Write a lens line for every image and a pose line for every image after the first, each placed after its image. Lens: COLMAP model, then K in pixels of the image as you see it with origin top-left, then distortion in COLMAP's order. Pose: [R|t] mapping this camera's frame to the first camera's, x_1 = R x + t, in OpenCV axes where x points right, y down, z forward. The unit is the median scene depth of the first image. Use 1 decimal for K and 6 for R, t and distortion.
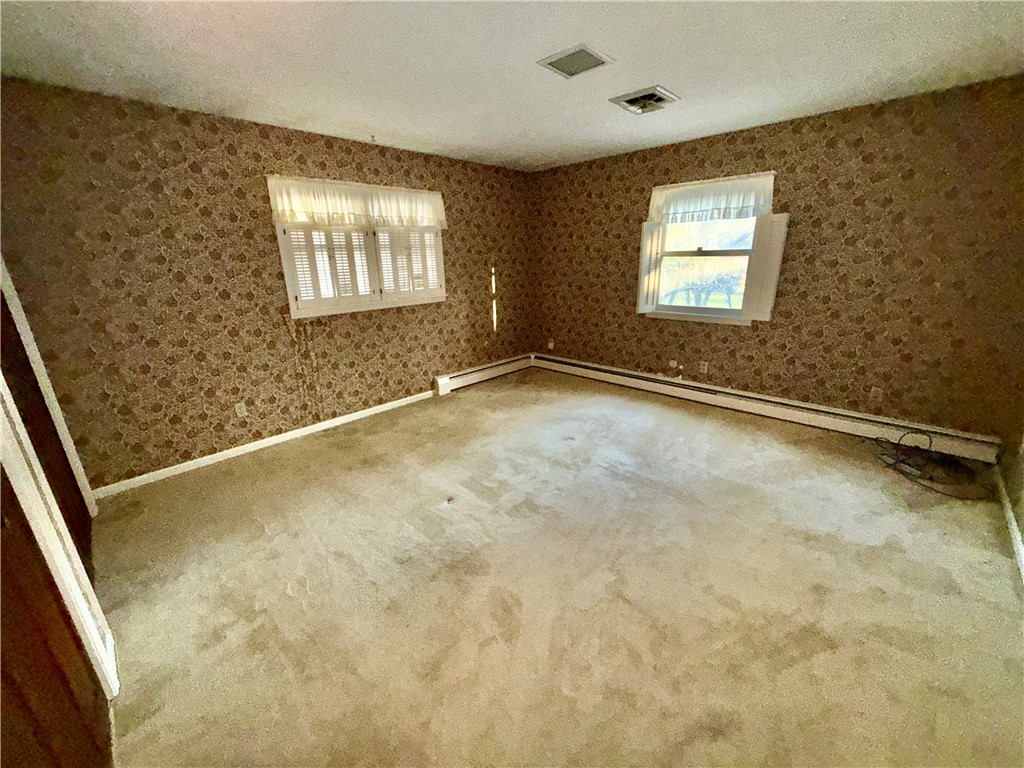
lens RADIAL K [[409.1, 0, 517.6], [0, 409.1, 381.4], [0, 0, 1]] dist [0.000085, 0.000732]
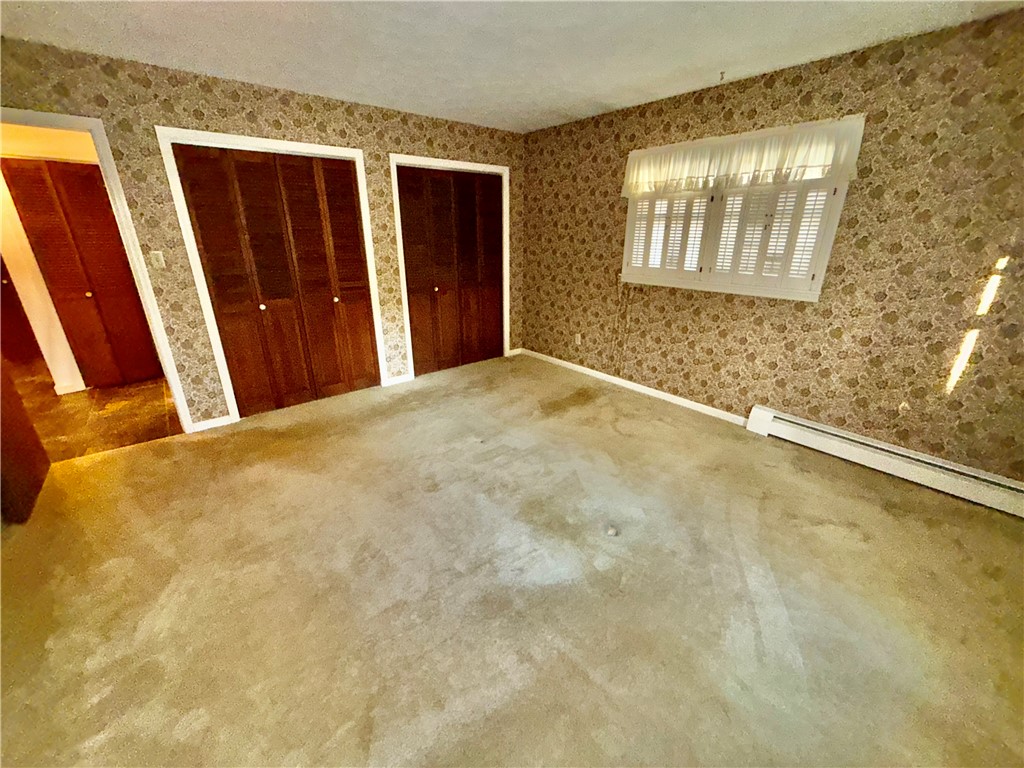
lens RADIAL K [[409.1, 0, 516.5], [0, 409.1, 387.4], [0, 0, 1]] dist [0.000085, 0.000732]
pose [[-0.109700, 0.364846, -0.924583, 0.566297], [-0.306138, 0.872576, 0.380646, -0.207330], [0.945646, 0.324806, 0.015972, 0.691065]]
